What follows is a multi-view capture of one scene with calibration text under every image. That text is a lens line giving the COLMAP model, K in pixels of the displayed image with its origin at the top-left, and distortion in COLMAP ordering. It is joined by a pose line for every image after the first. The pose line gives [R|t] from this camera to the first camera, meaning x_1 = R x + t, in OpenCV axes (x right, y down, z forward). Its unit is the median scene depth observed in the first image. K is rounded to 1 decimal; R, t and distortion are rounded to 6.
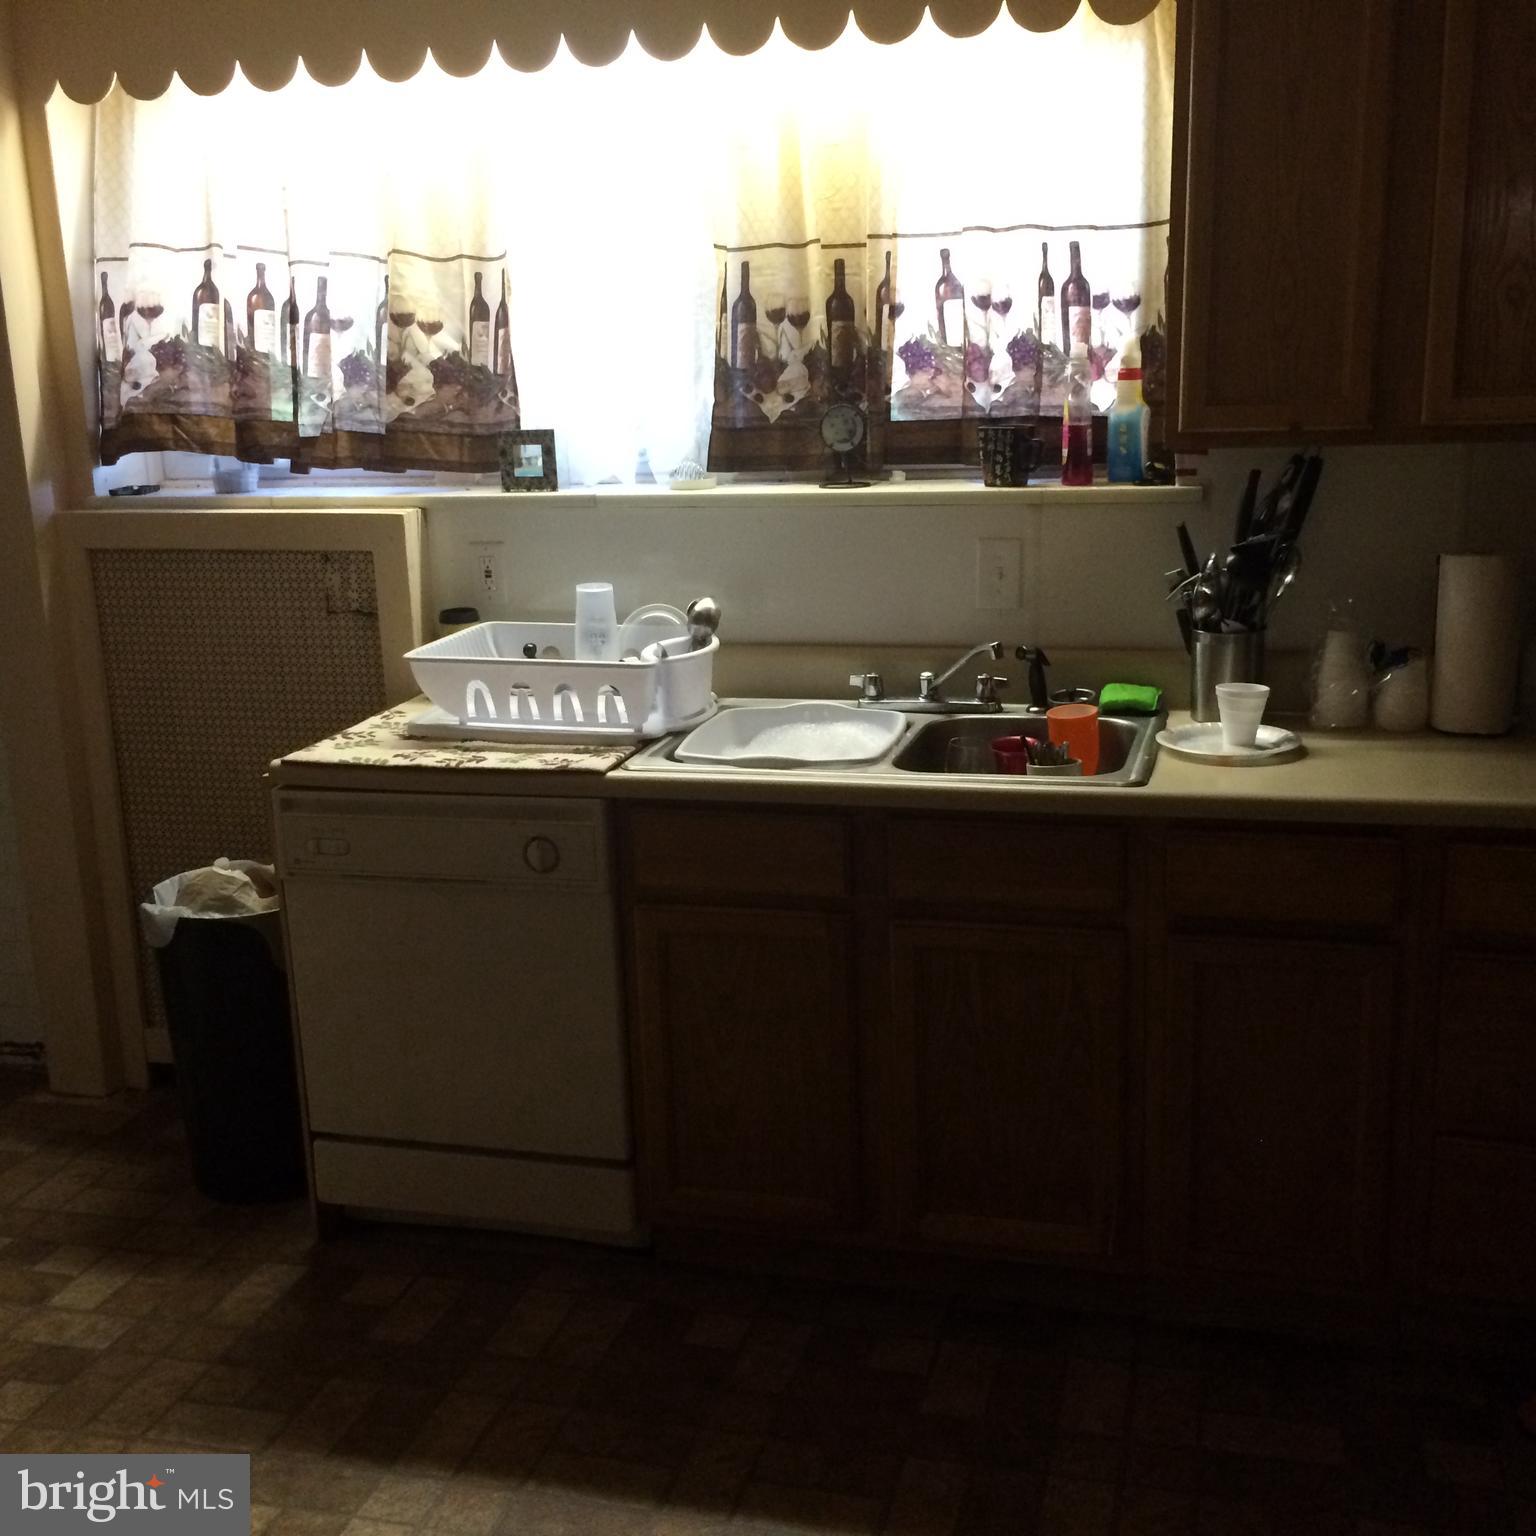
lens RADIAL K [[1760.4, 0, 768.3], [0, 1760.4, 768.8], [0, 0, 1]] dist [0.015487, 0.000000]
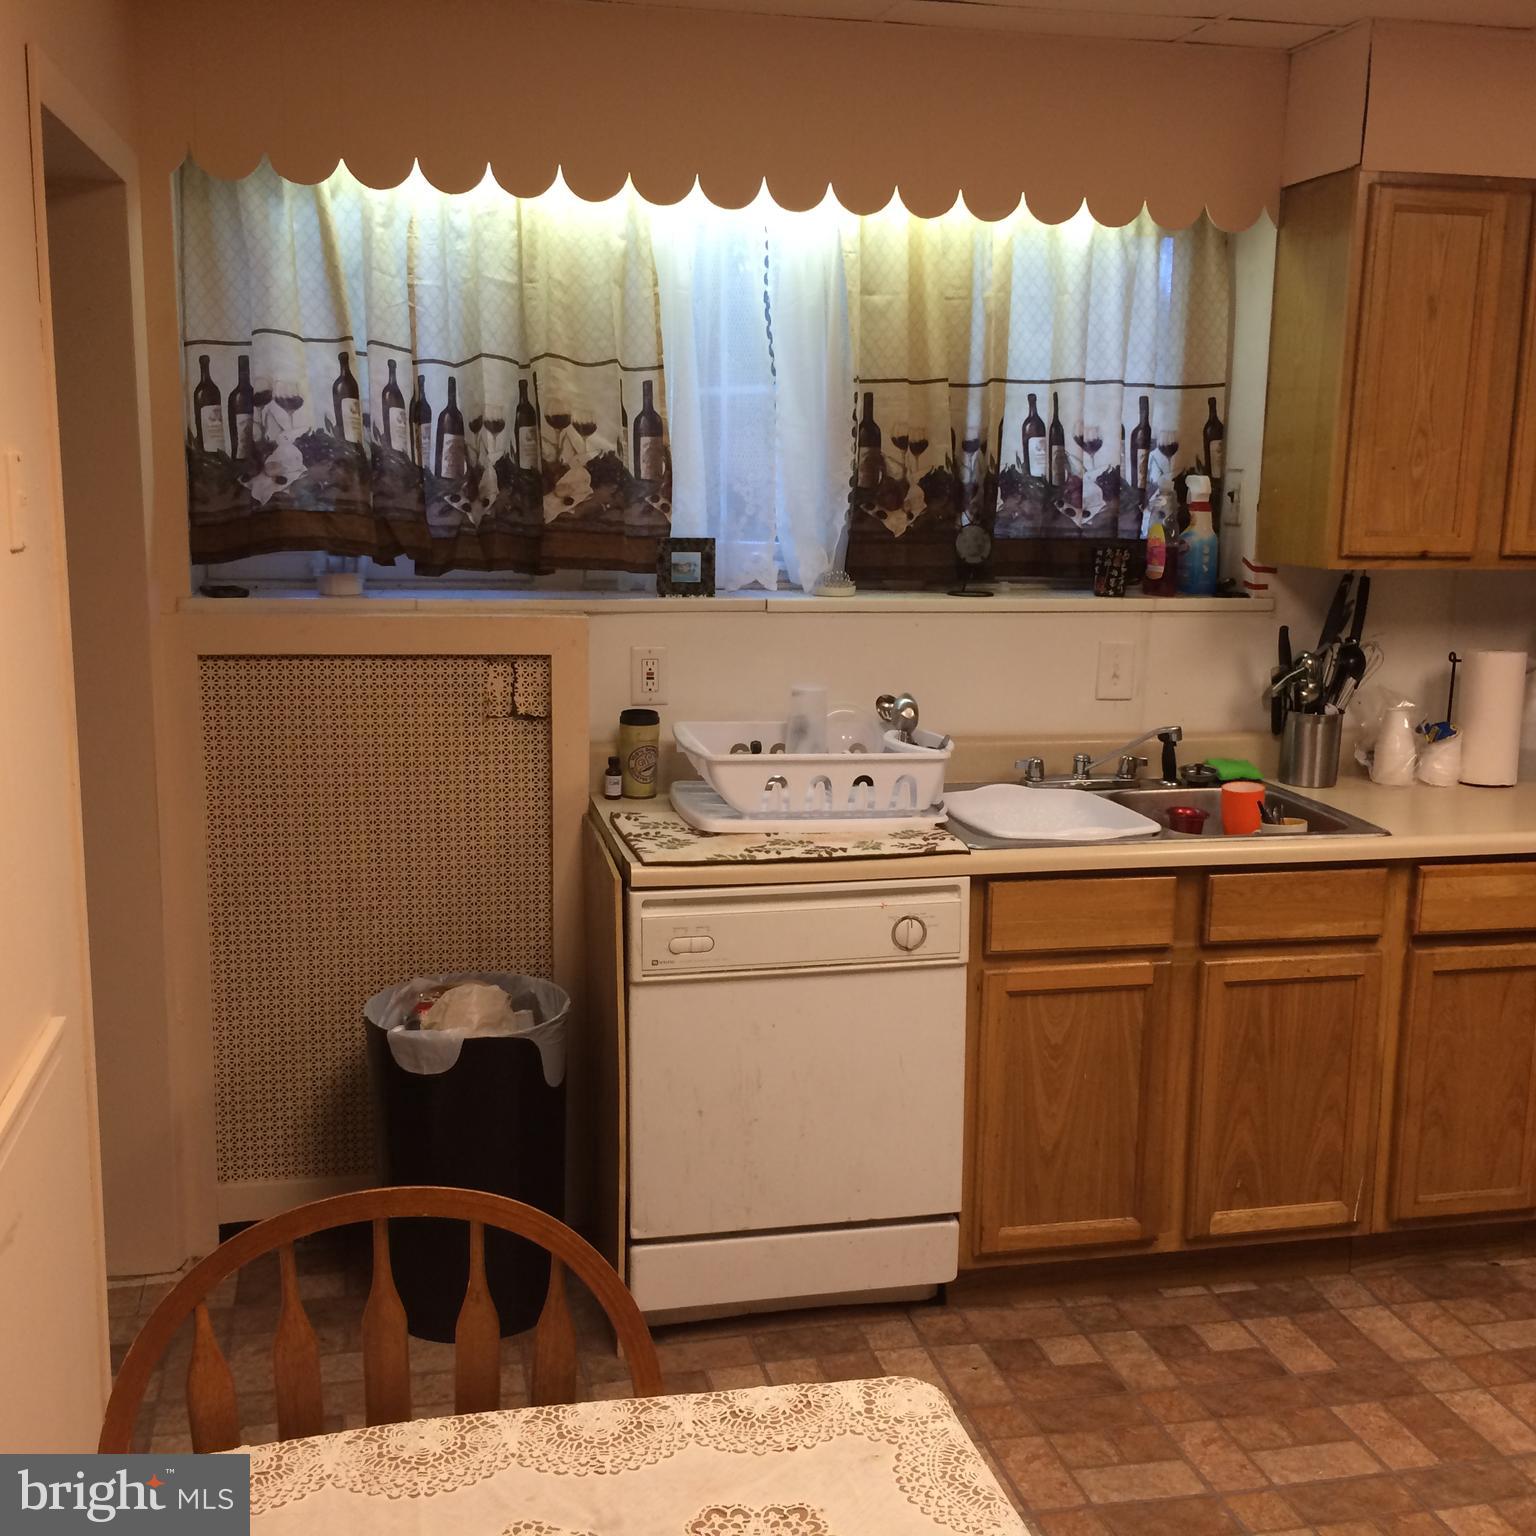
lens RADIAL K [[1760.4, 0, 770.9], [0, 1760.4, 767.8], [0, 0, 1]] dist [0.015487, 0.000000]
pose [[0.871333, -0.040268, 0.489037, -0.605881], [0.066396, 0.997137, -0.036194, -0.015485], [-0.486179, 0.064007, 0.871512, 0.075362]]
